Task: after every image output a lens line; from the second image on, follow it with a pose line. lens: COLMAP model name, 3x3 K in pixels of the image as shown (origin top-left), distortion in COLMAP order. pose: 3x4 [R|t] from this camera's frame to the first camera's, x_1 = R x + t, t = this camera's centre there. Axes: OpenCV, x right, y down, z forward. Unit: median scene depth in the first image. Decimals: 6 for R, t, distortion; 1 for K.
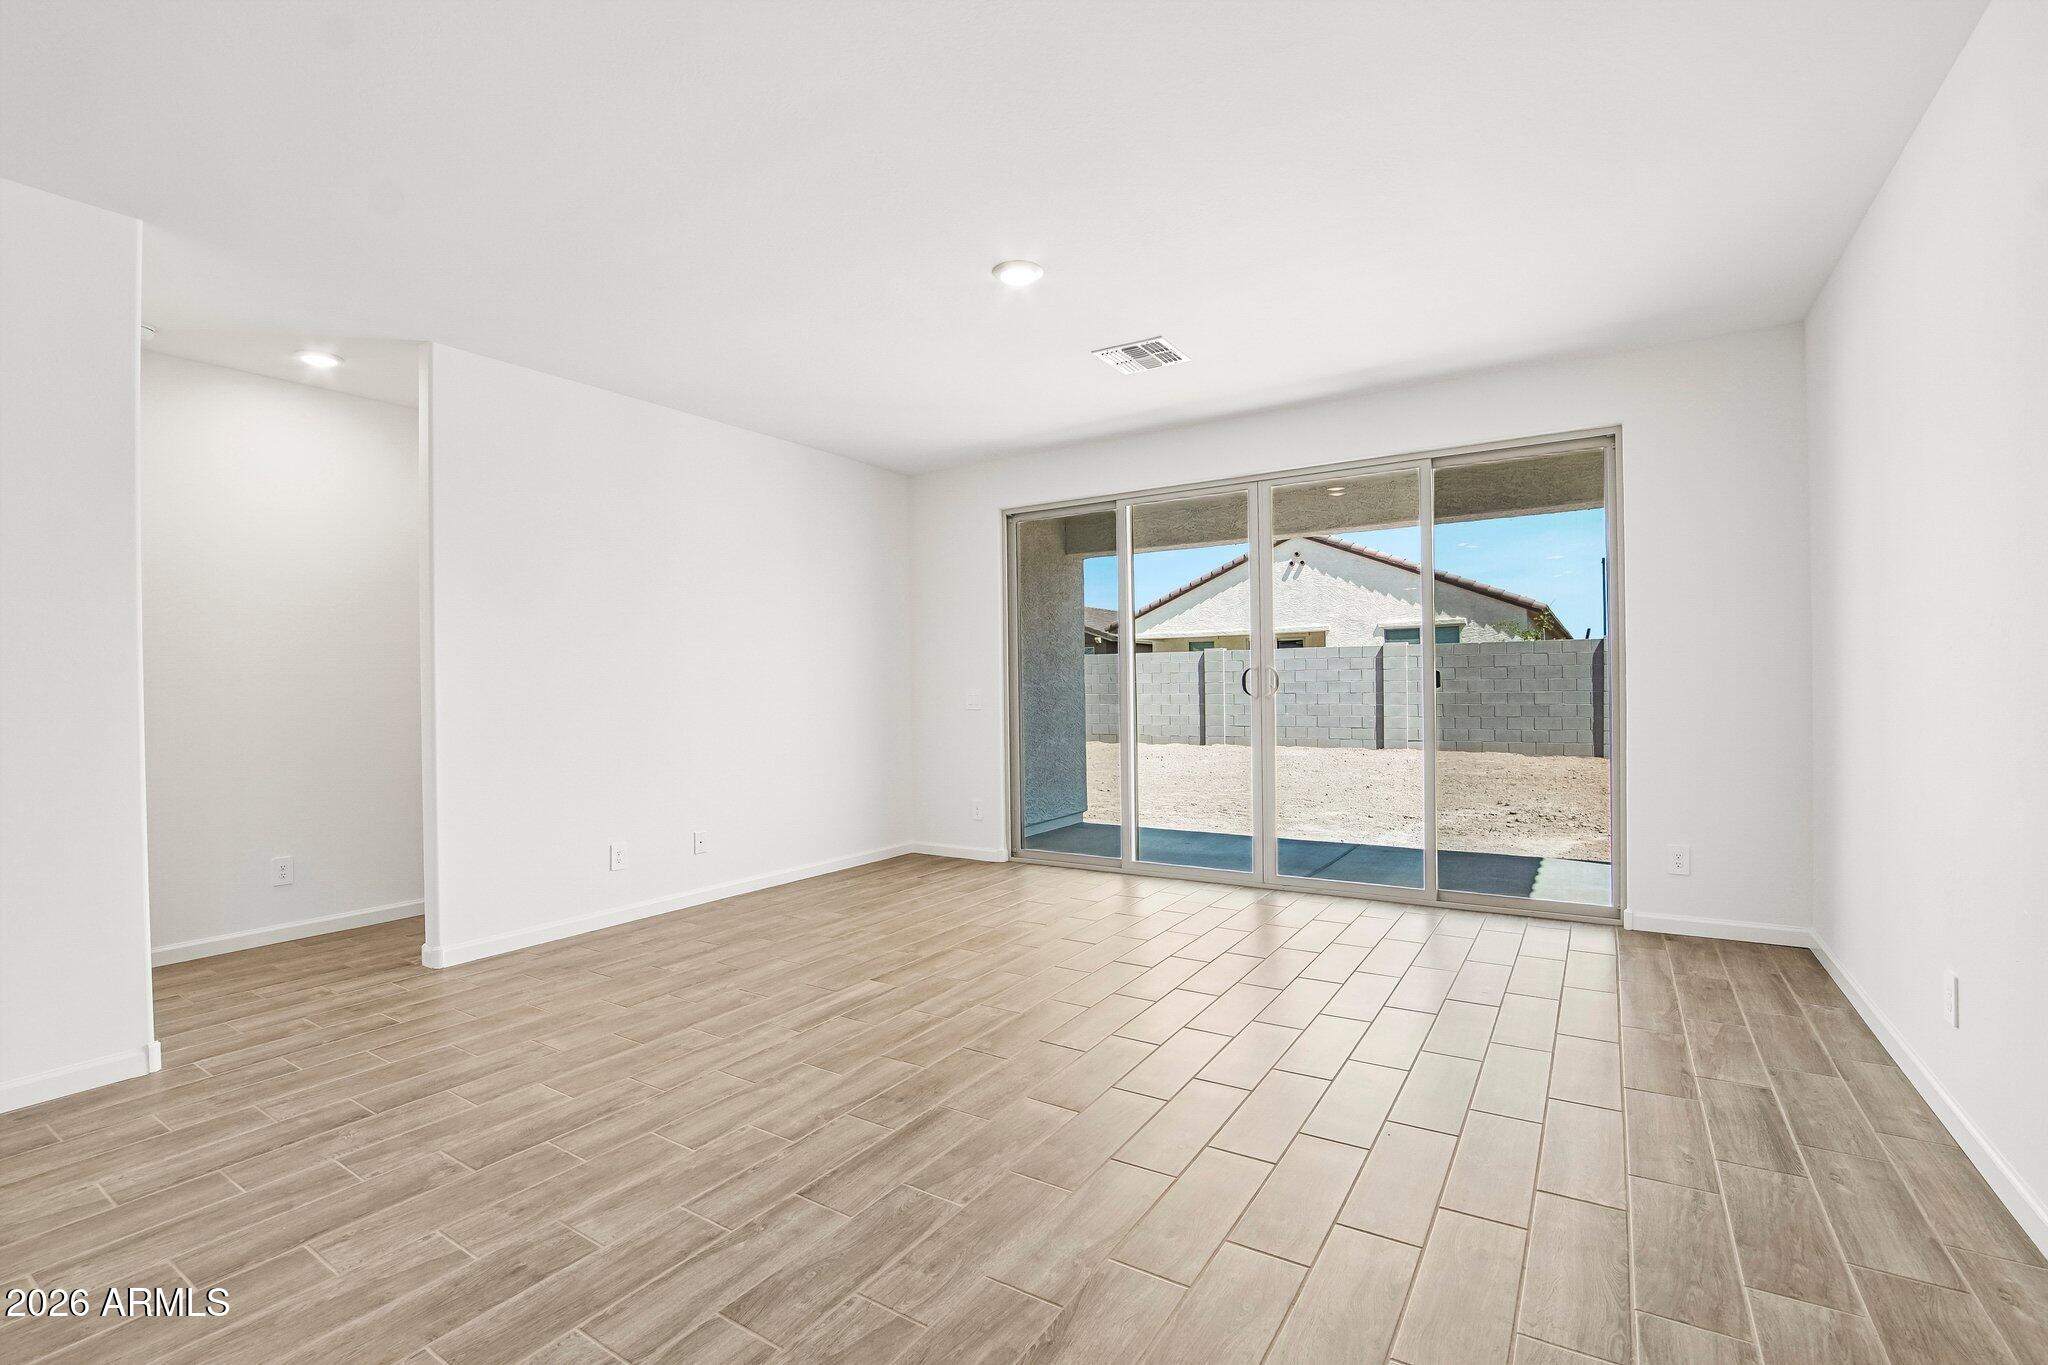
lens RADIAL K [[920.2, 0, 1007.2], [0, 920.2, 687.2], [0, 0, 1]] dist [-0.011886, 0.000227]
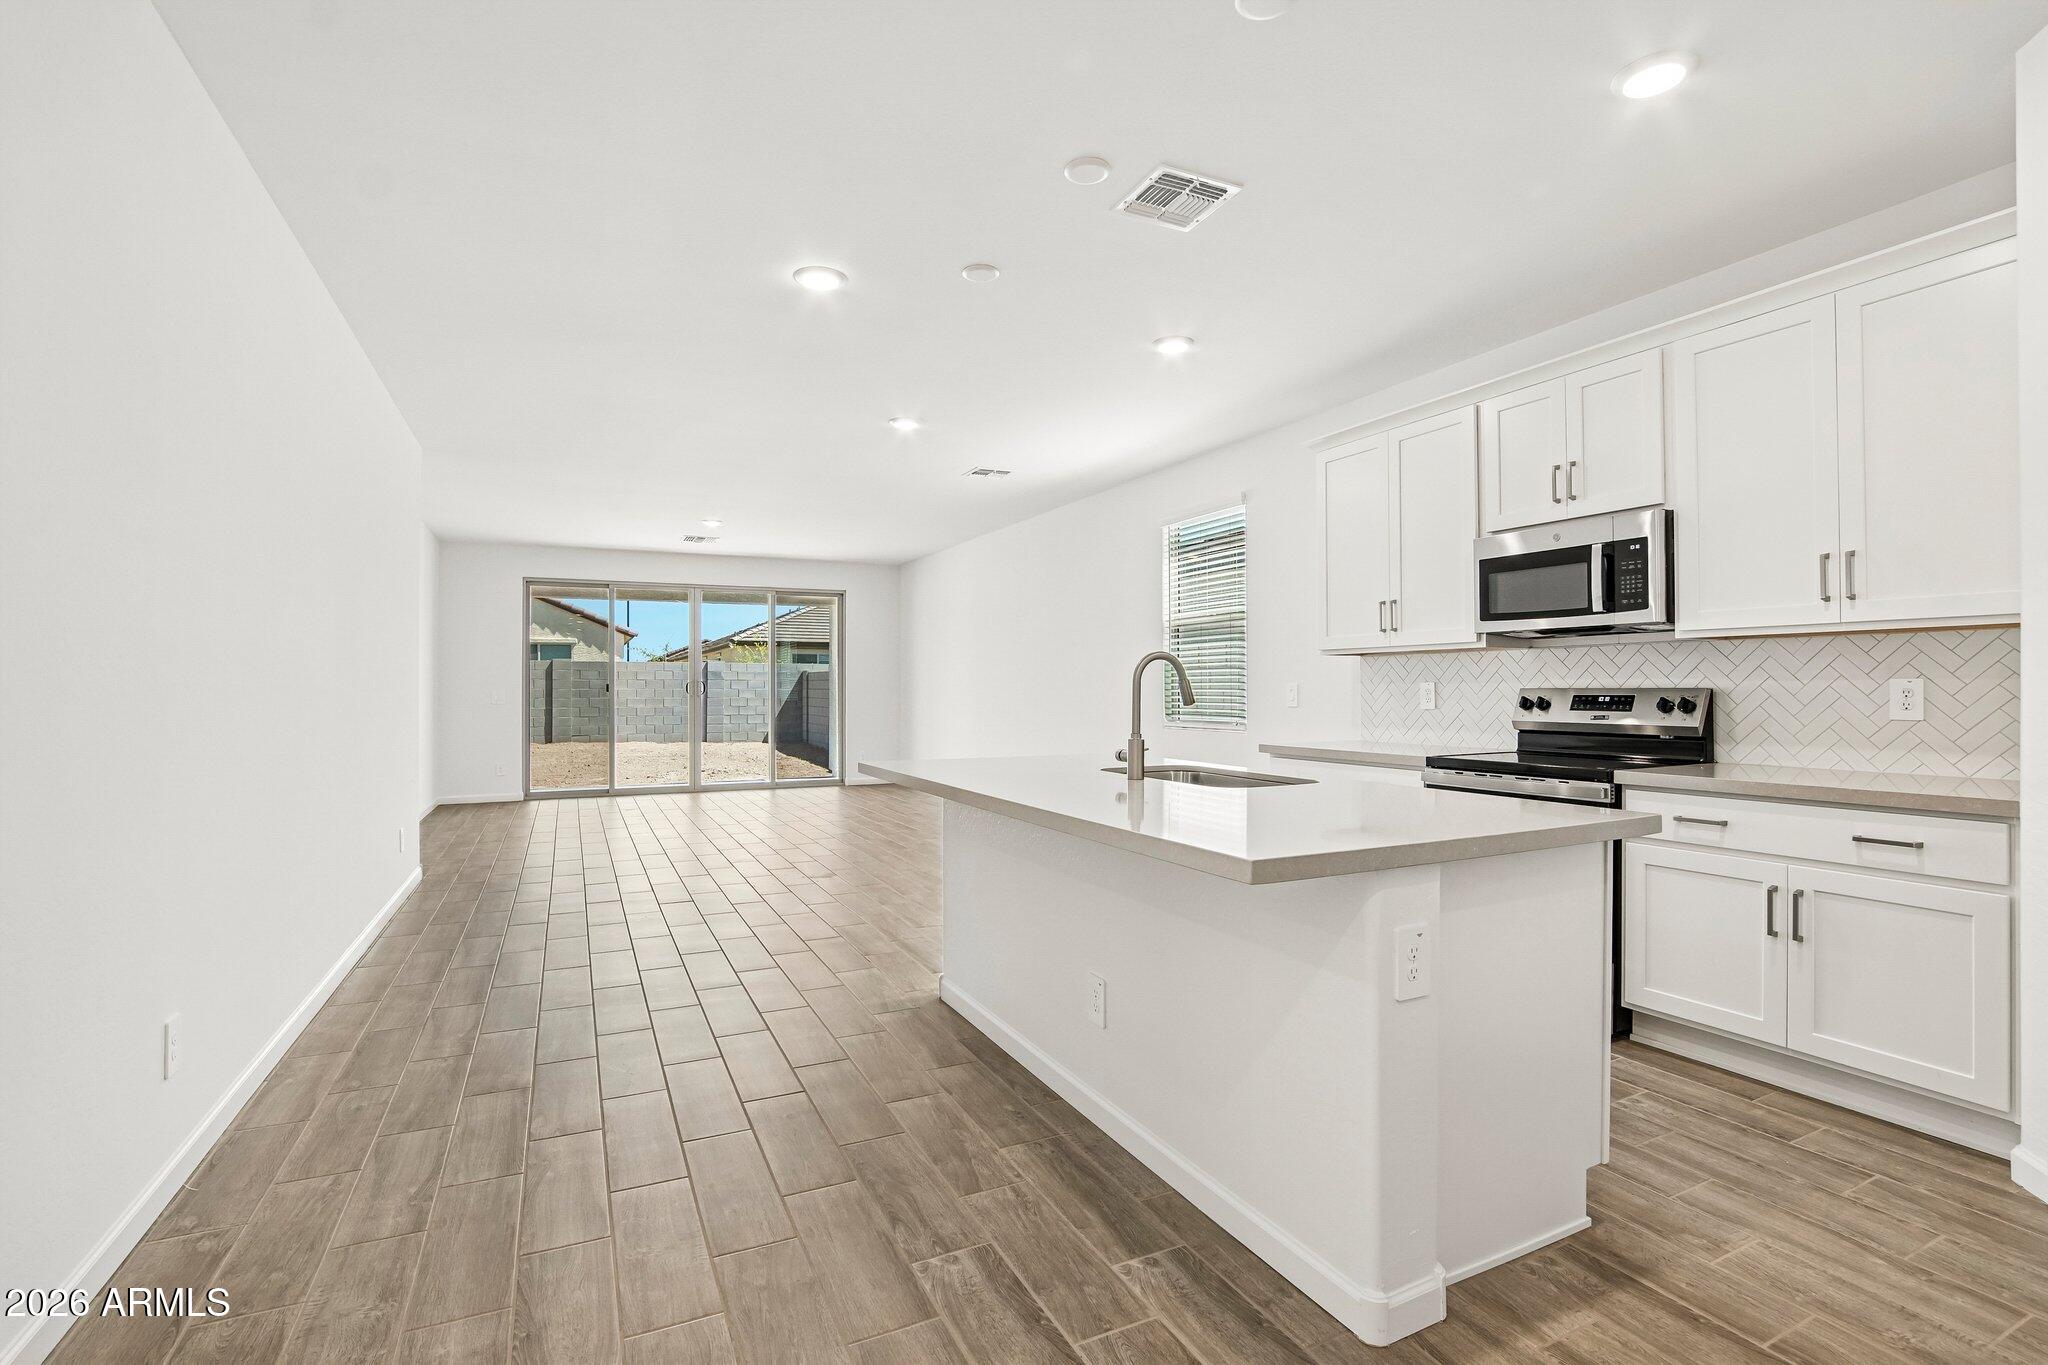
lens RADIAL K [[942.7, 0, 1005.3], [0, 942.7, 685.2], [0, 0, 1]] dist [-0.030306, 0.001558]
pose [[0.531934, 0.017418, 0.846607, -0.410559], [-0.004325, 0.999831, -0.017854, 0.009656], [-0.846775, 0.005836, 0.531919, -0.239809]]
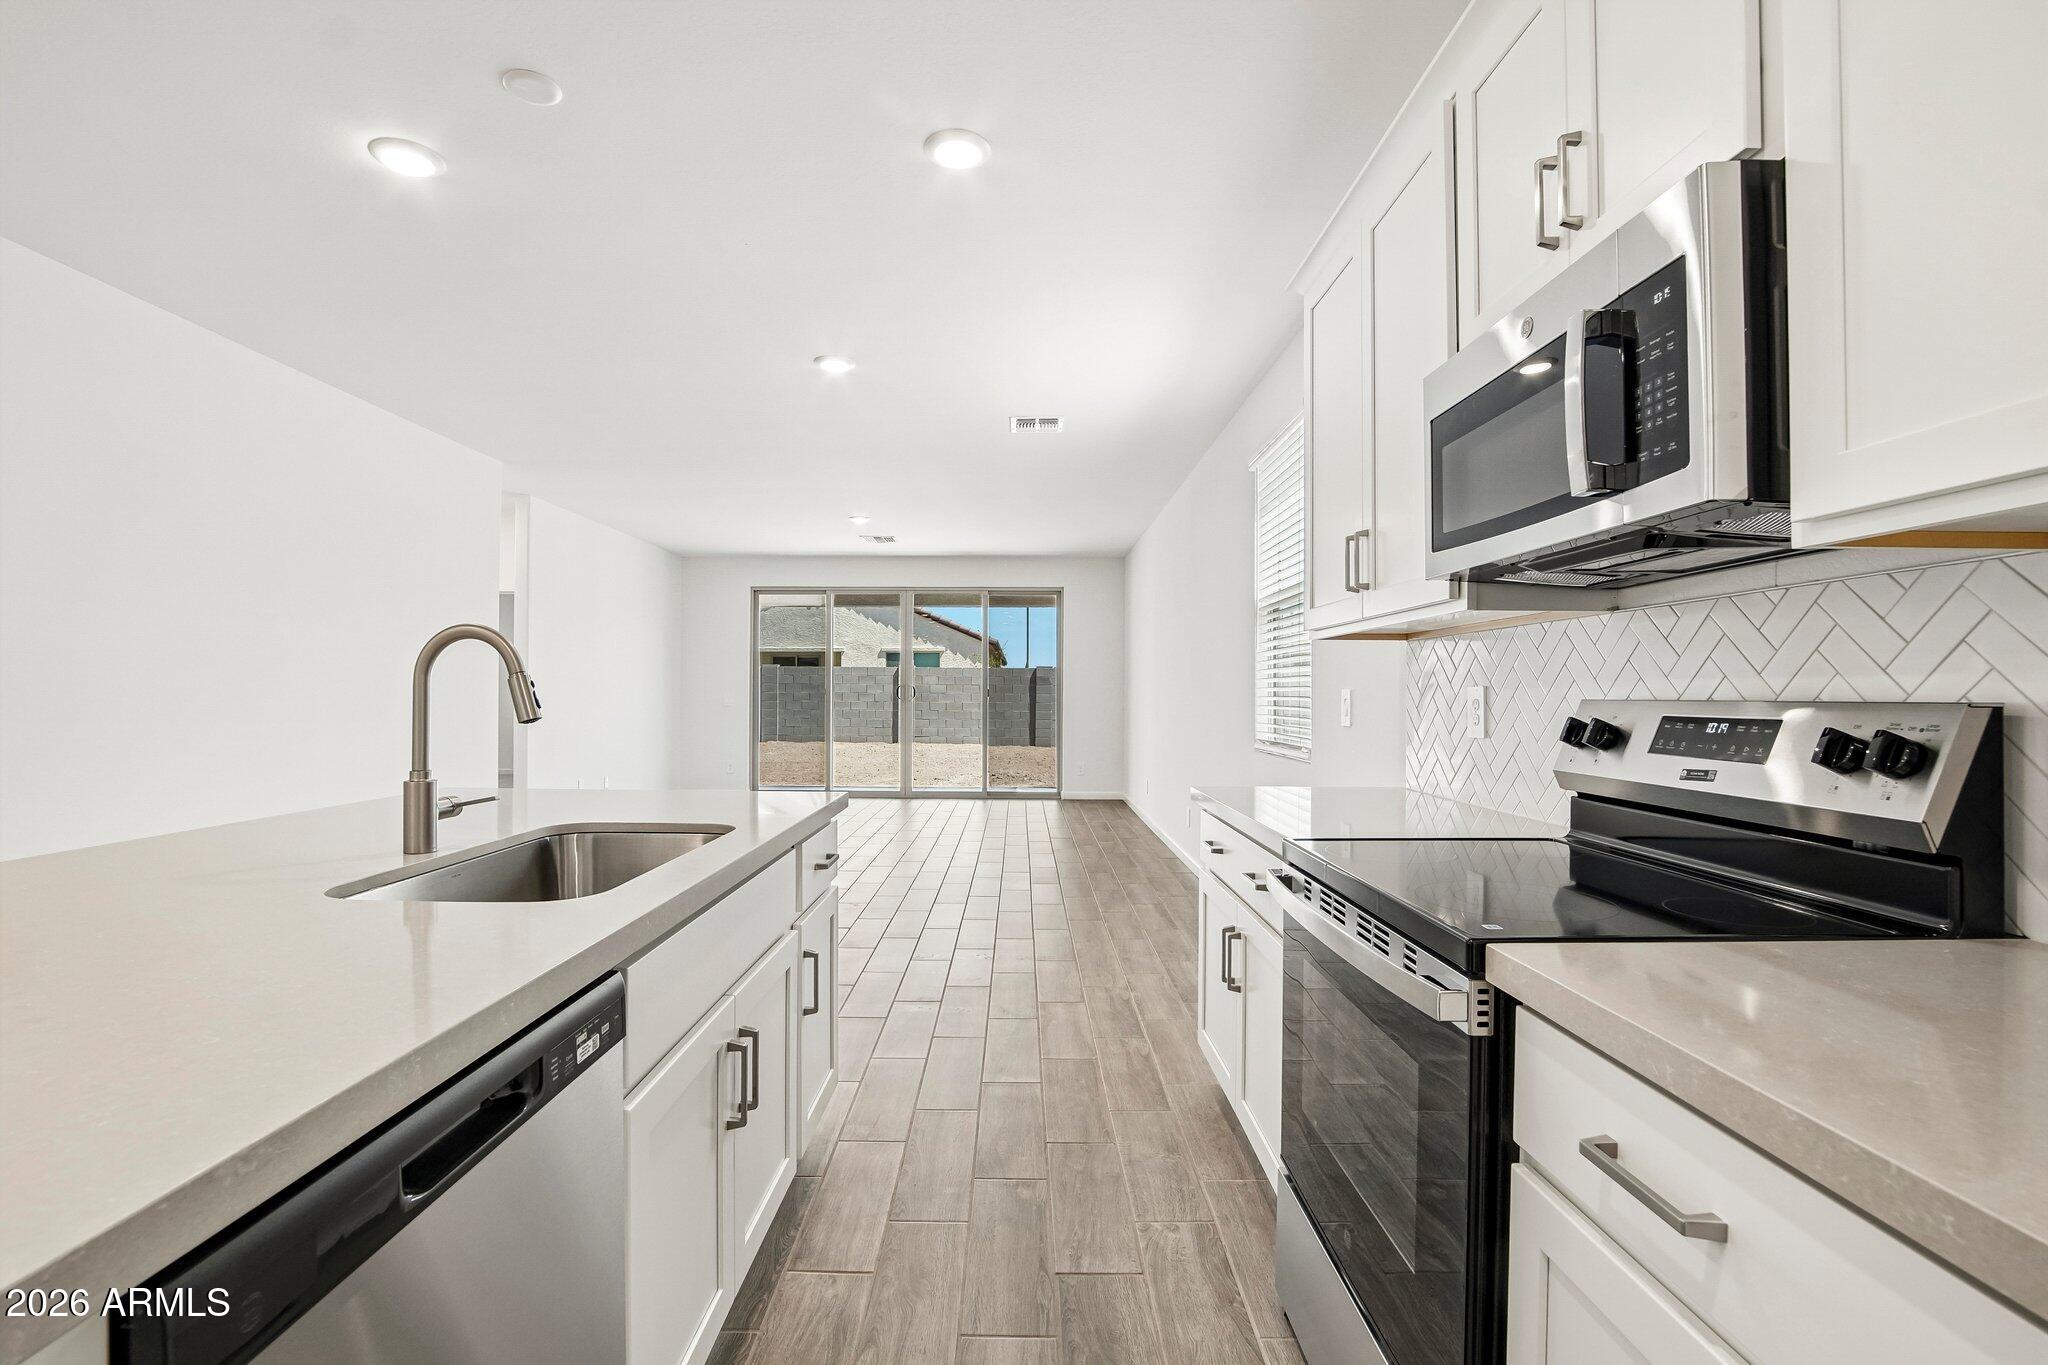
lens RADIAL K [[920.2, 0, 1007.2], [0, 920.2, 687.2], [0, 0, 1]] dist [-0.011886, 0.000227]
pose [[0.843815, 0.025369, 0.536034, -0.222932], [-0.018682, 0.999665, -0.017901, 0.006966], [-0.536308, 0.005091, 0.844007, -0.285843]]
